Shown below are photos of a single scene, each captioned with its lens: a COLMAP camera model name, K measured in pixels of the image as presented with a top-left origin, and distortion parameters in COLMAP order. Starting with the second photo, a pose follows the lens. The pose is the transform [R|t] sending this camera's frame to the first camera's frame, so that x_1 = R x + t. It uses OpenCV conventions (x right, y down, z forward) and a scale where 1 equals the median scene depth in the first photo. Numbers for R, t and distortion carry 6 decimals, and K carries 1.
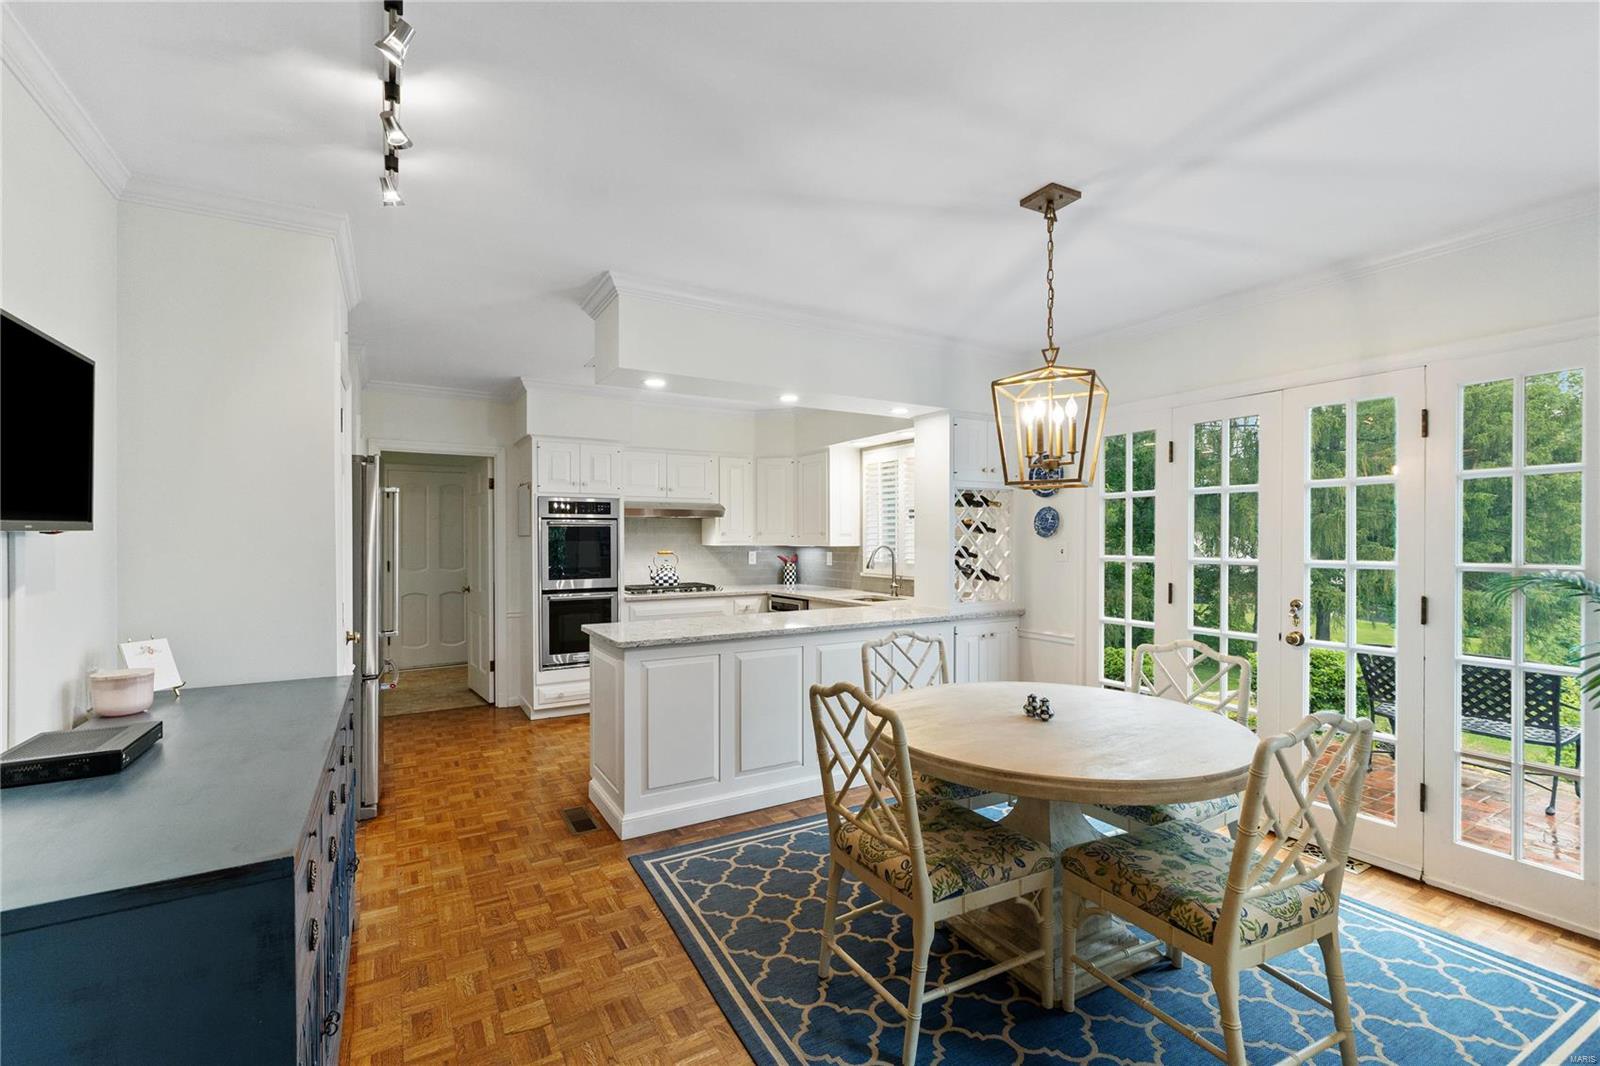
lens RADIAL K [[680.9, 0, 780.2], [0, 680.9, 530.5], [0, 0, 1]] dist [-0.003016, -0.004577]
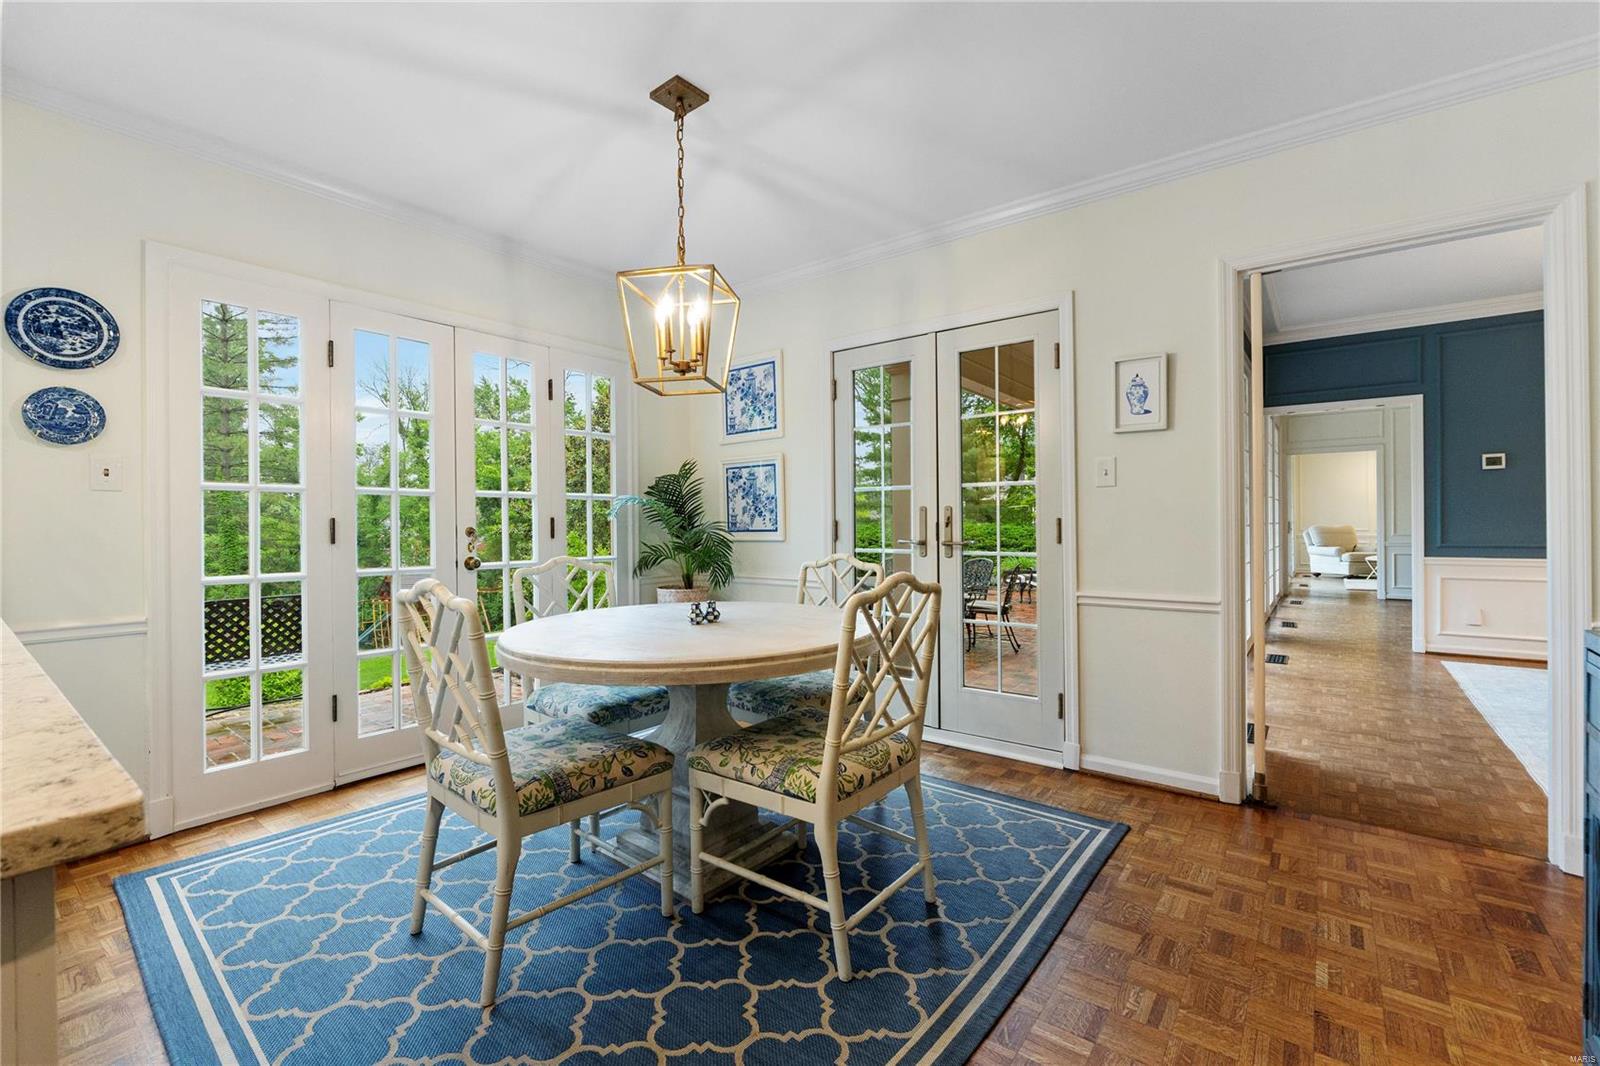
lens RADIAL K [[680.9, 0, 780.2], [0, 680.9, 530.5], [0, 0, 1]] dist [-0.003016, -0.004577]
pose [[-0.384436, -0.006719, 0.923127, -0.559431], [-0.002207, 0.999977, 0.006359, 0.130486], [-0.923149, 0.000407, -0.384442, 1.238002]]
